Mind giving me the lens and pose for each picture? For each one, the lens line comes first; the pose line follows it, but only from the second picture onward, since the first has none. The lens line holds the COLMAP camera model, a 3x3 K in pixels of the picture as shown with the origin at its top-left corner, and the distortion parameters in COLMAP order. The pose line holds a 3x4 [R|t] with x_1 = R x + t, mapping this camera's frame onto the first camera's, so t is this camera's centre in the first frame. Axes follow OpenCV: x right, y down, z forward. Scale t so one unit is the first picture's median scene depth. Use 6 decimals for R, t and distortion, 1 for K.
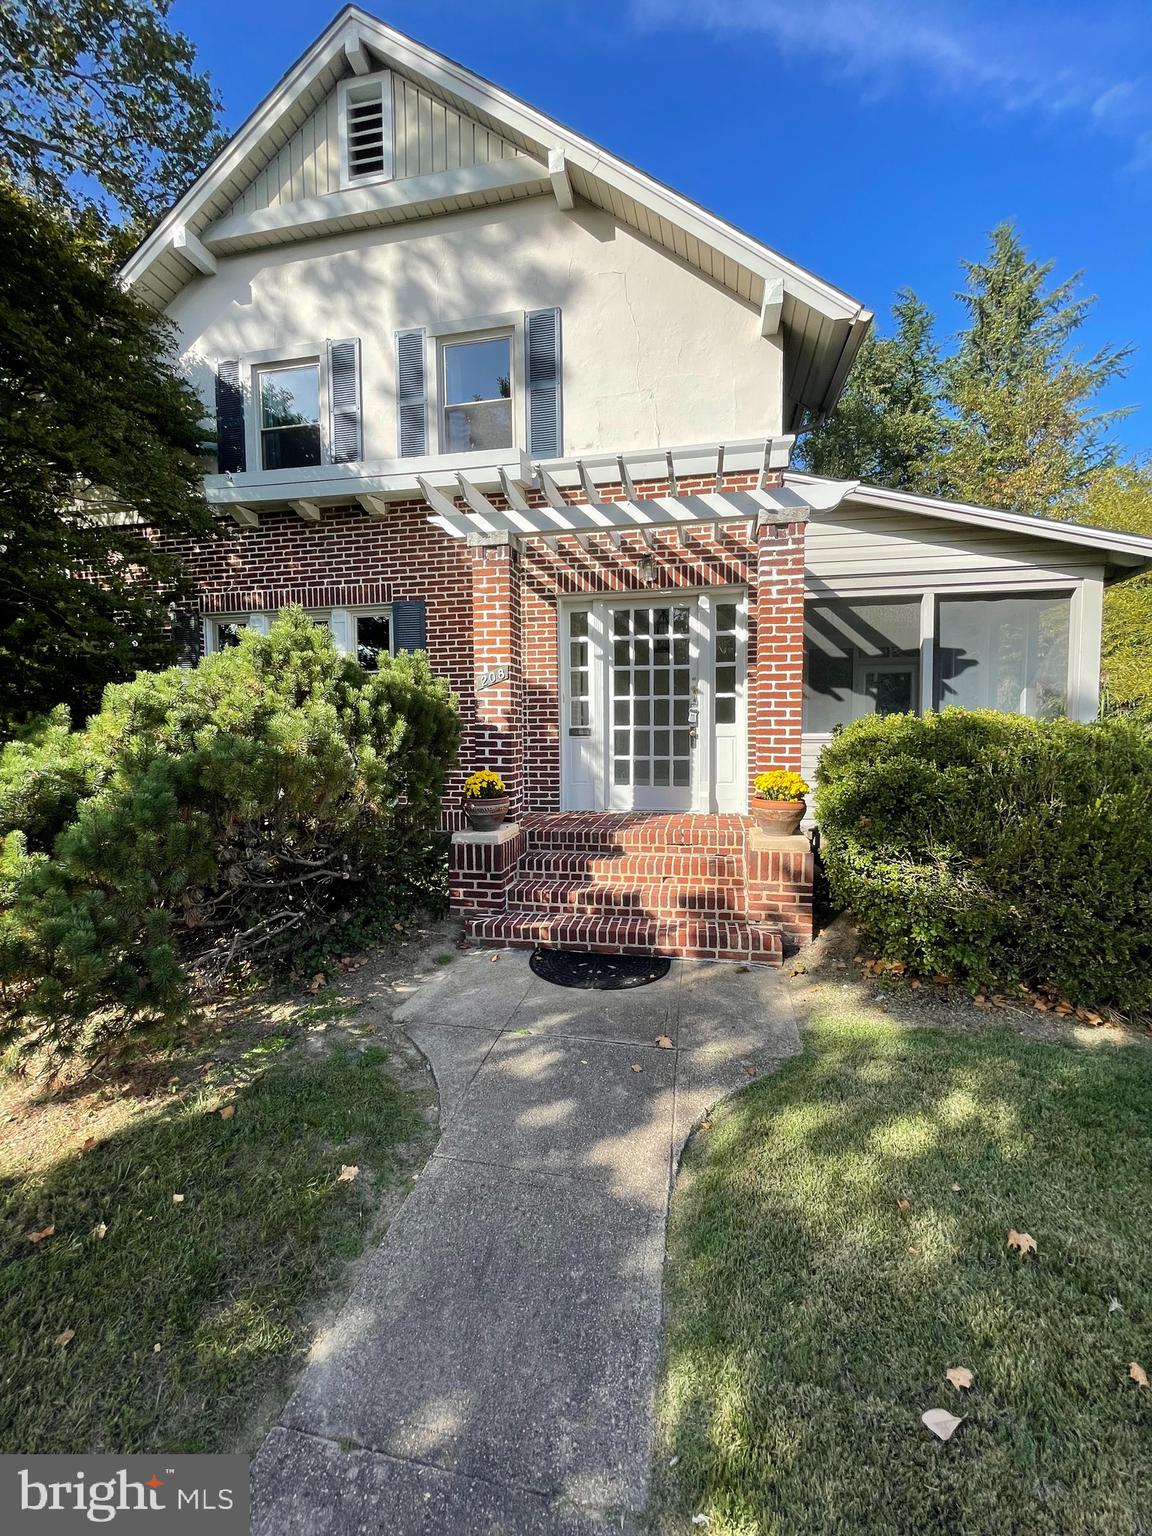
lens RADIAL K [[619.6, 0, 576.2], [0, 619.6, 765.9], [0, 0, 1]] dist [-0.004273, 0.000813]
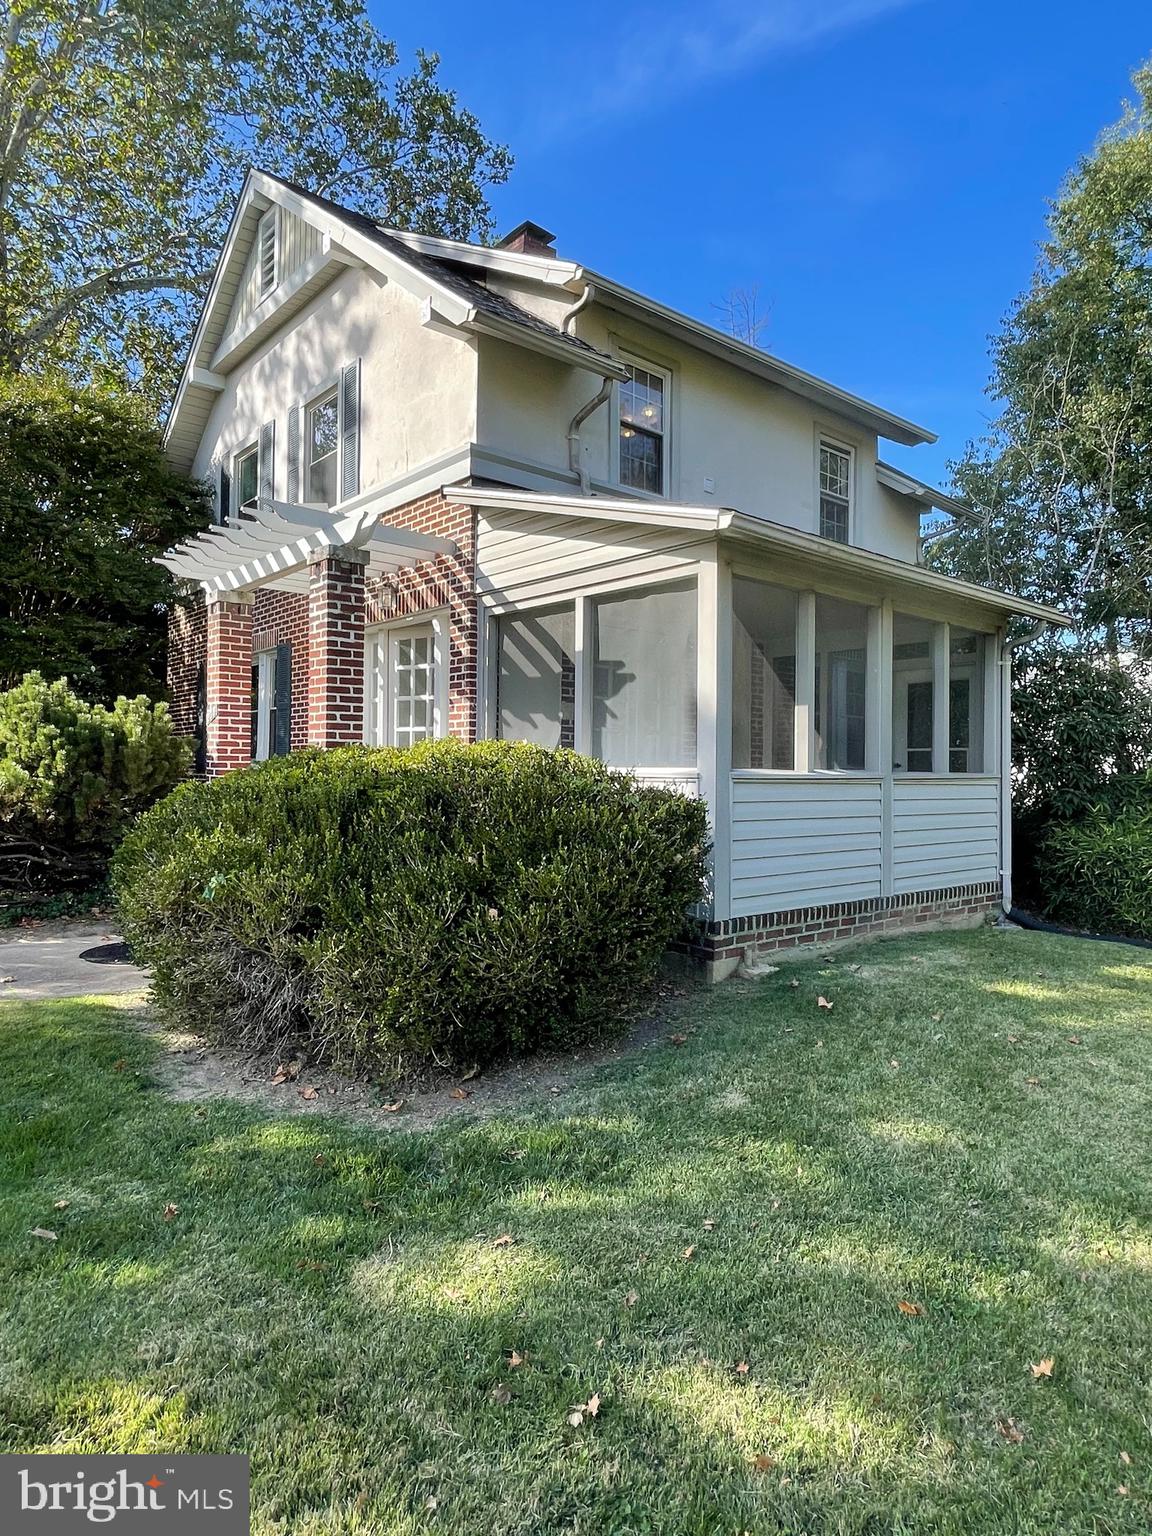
lens RADIAL K [[907.1, 0, 575.7], [0, 907.1, 768.1], [0, 0, 1]] dist [-0.002966, -0.000602]
pose [[0.794349, 0.010683, -0.607368, 1.221416], [-0.050027, 0.997599, -0.047882, 0.003719], [0.605399, 0.068420, 0.792976, 0.060995]]
